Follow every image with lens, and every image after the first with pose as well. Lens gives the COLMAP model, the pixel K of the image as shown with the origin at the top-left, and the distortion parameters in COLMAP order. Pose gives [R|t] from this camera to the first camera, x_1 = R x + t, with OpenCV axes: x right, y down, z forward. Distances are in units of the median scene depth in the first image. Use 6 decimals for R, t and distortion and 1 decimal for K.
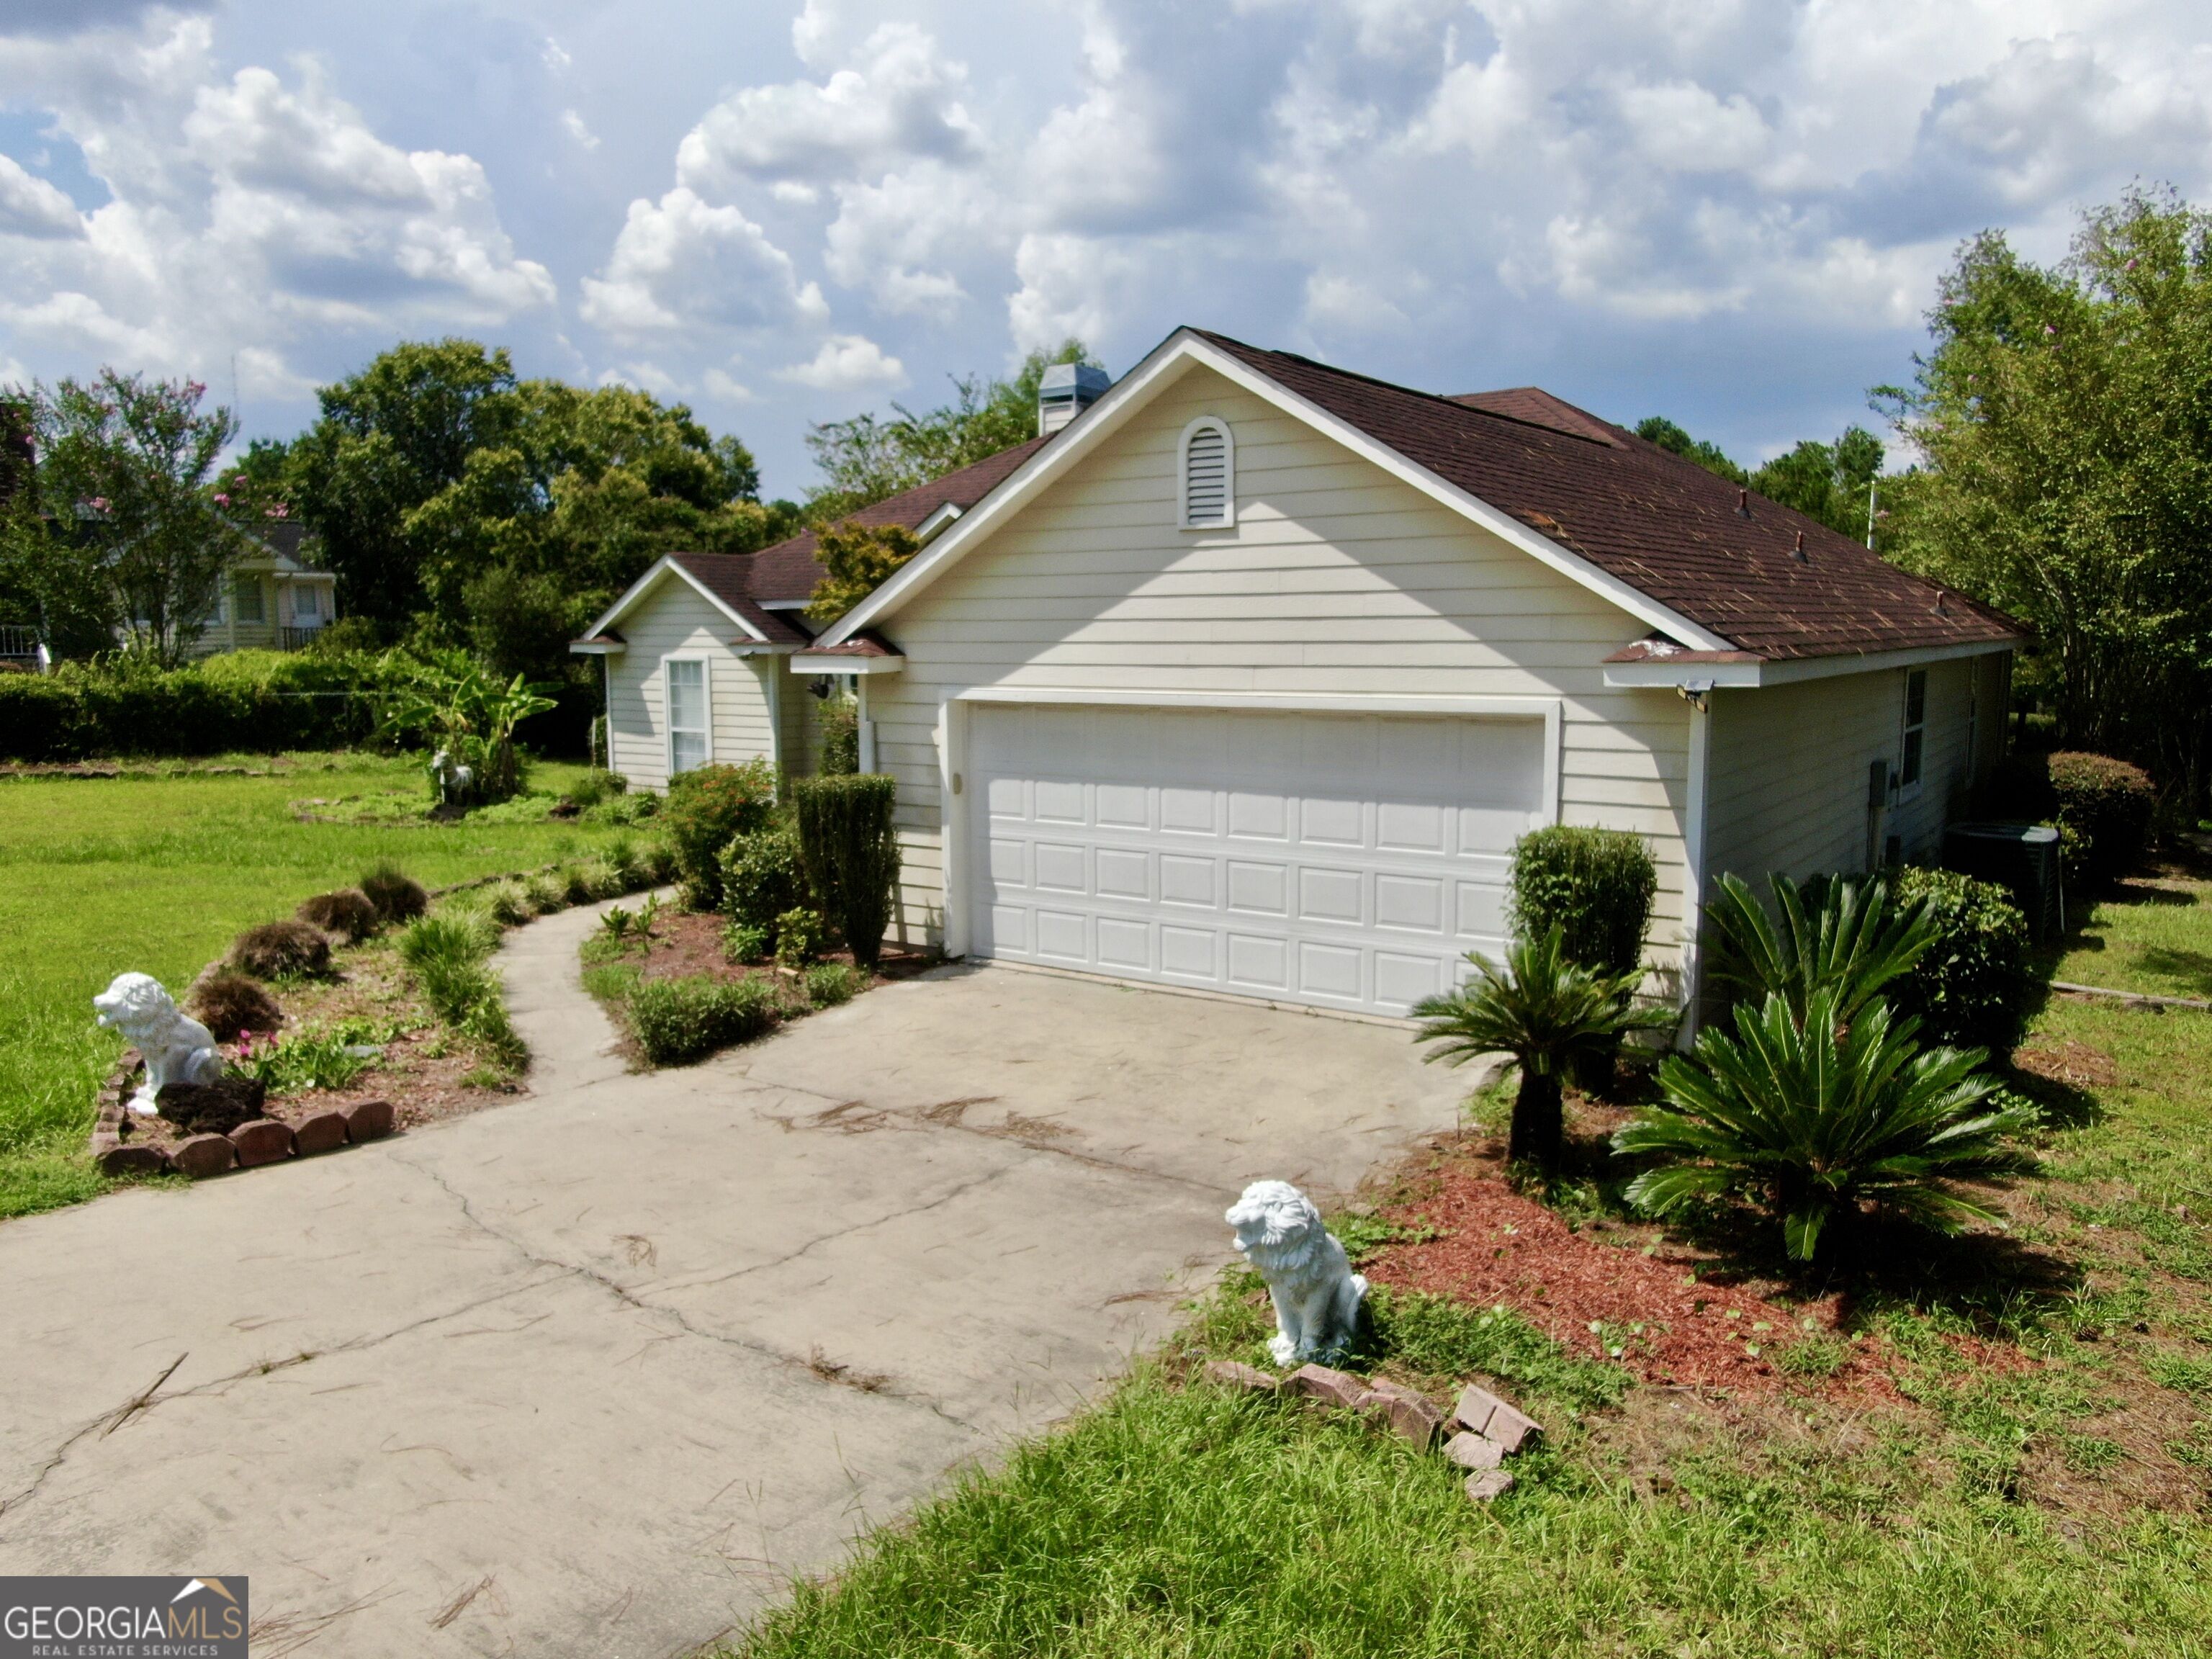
lens RADIAL K [[1592.7, 0, 1106.0], [0, 1592.7, 829.5], [0, 0, 1]] dist [-0.004300, -0.001943]
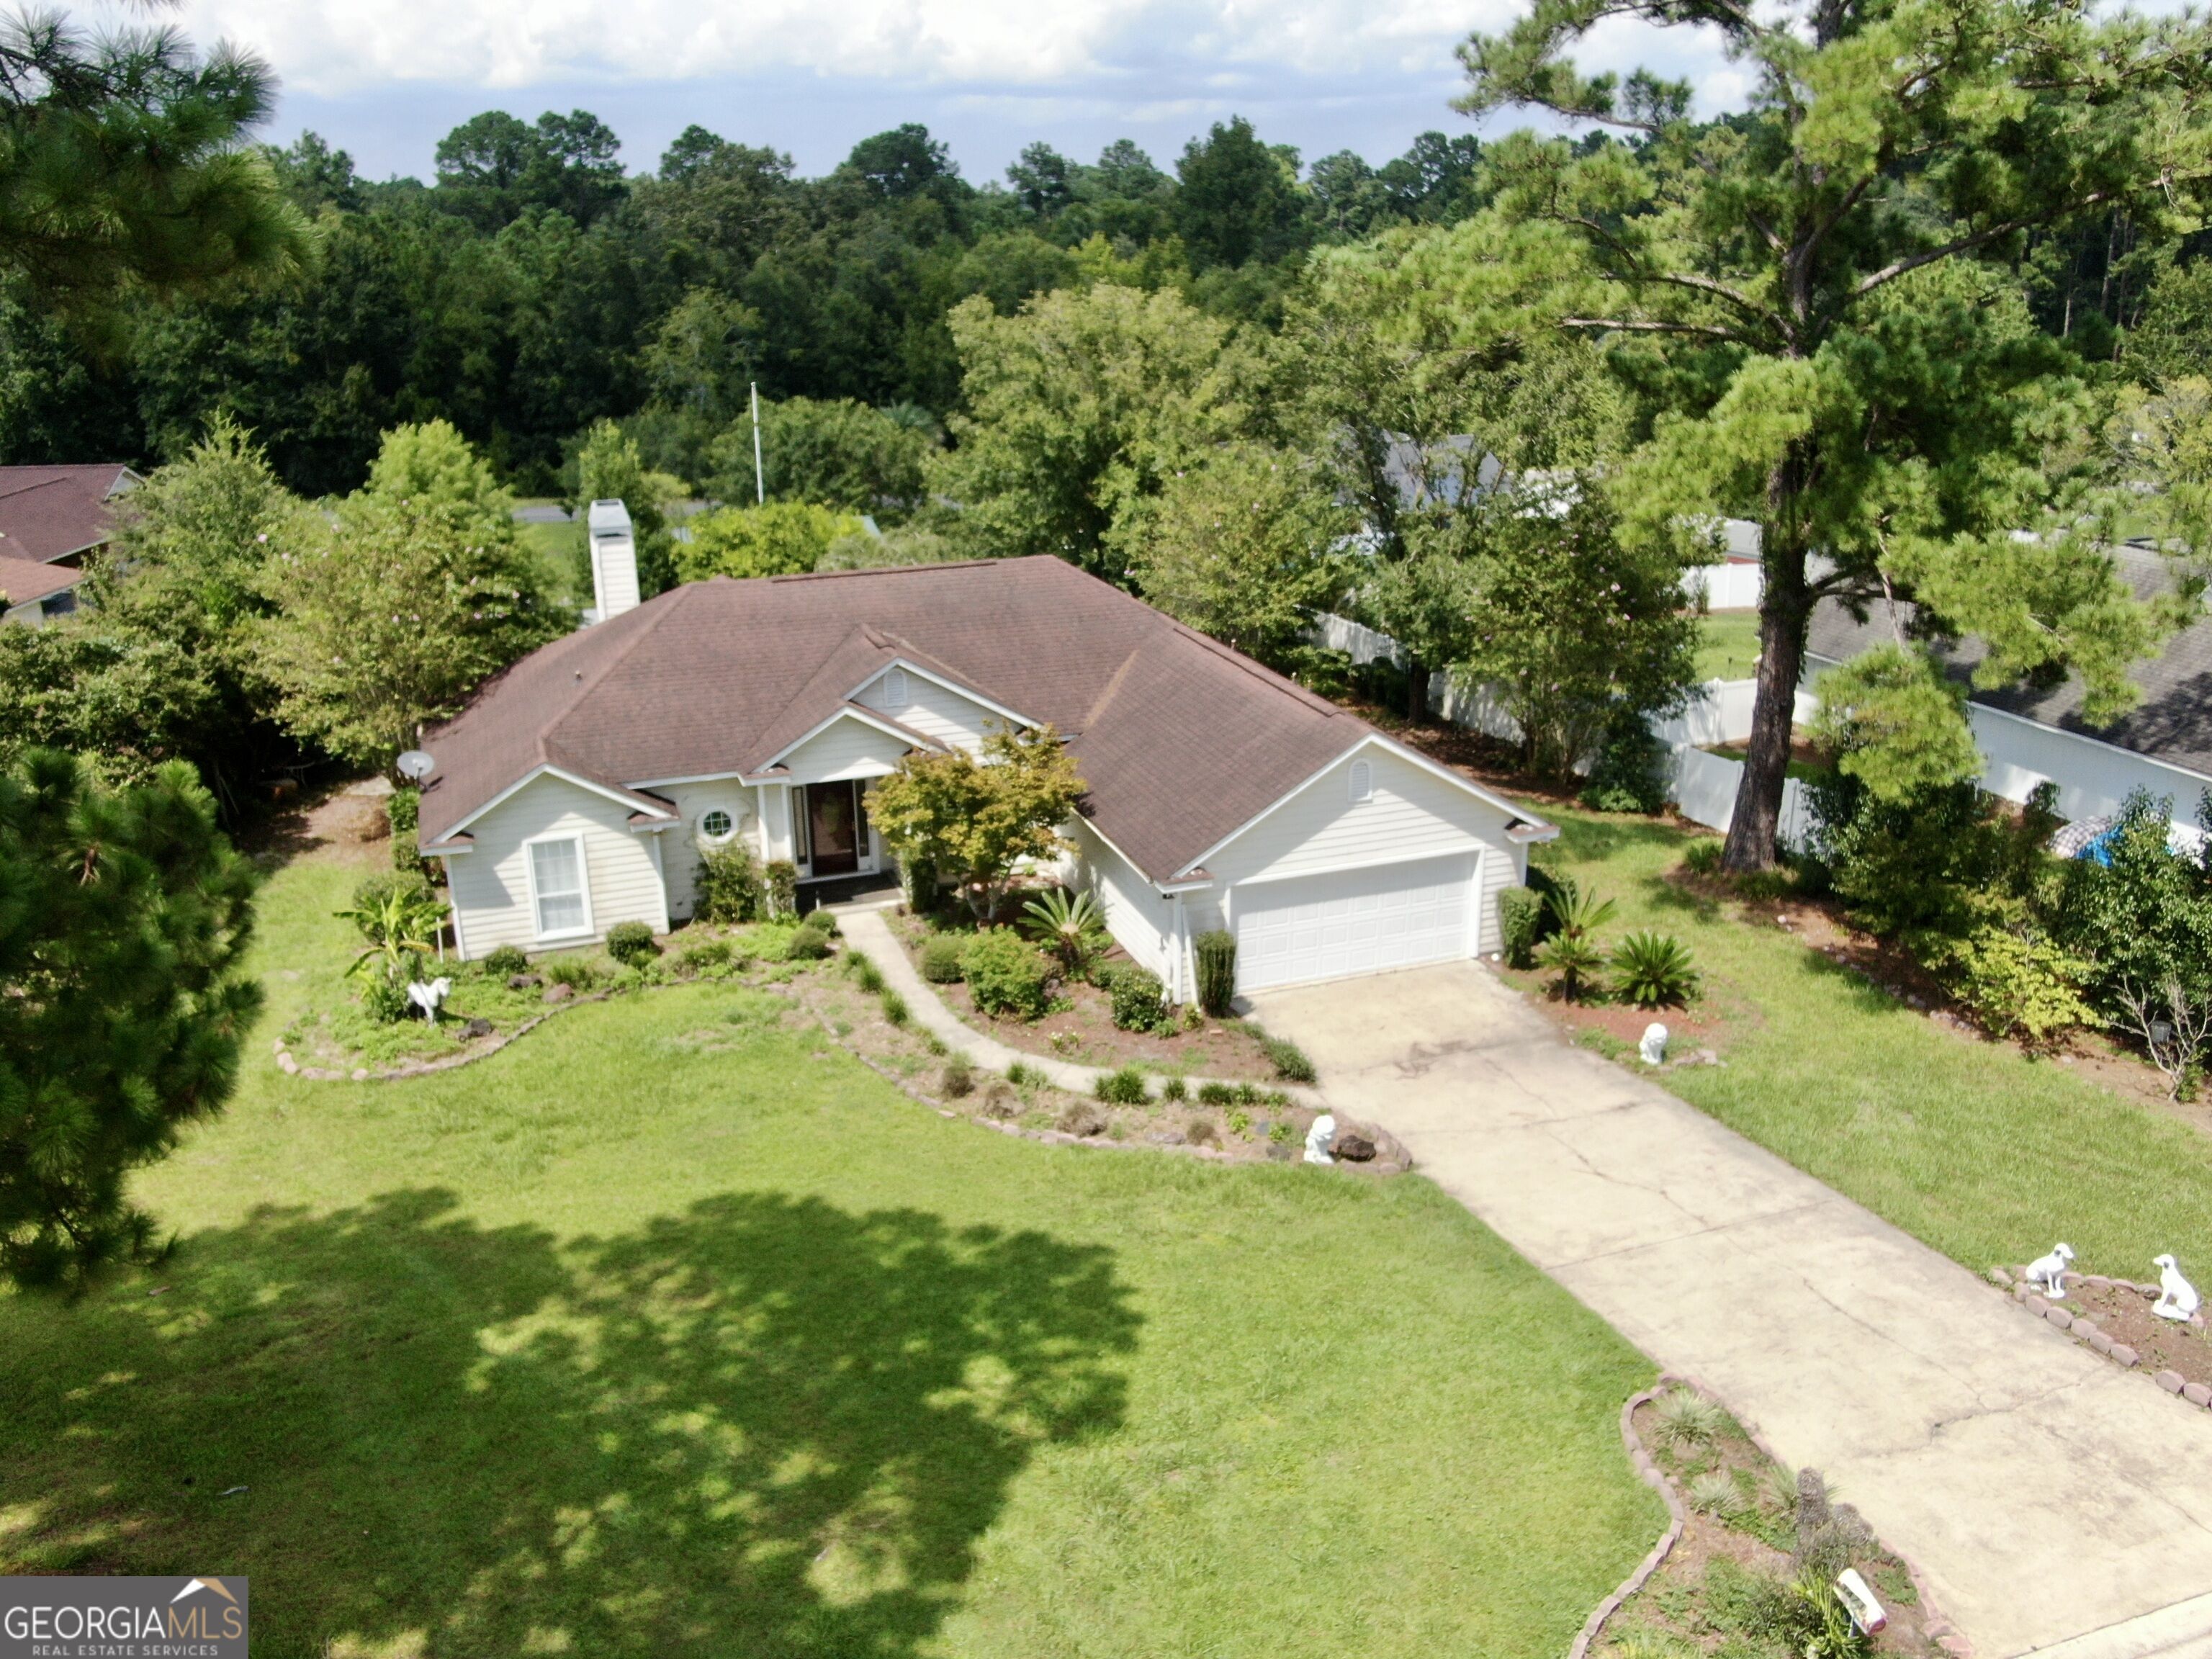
lens RADIAL K [[1790.9, 0, 1106.0], [0, 1790.9, 829.5], [0, 0, 1]] dist [-0.008545, -0.006825]
pose [[0.576444, -0.271994, 0.770540, -1.087582], [0.111965, 0.960373, 0.255242, -0.422309], [-0.809429, -0.060859, 0.584055, -0.142803]]
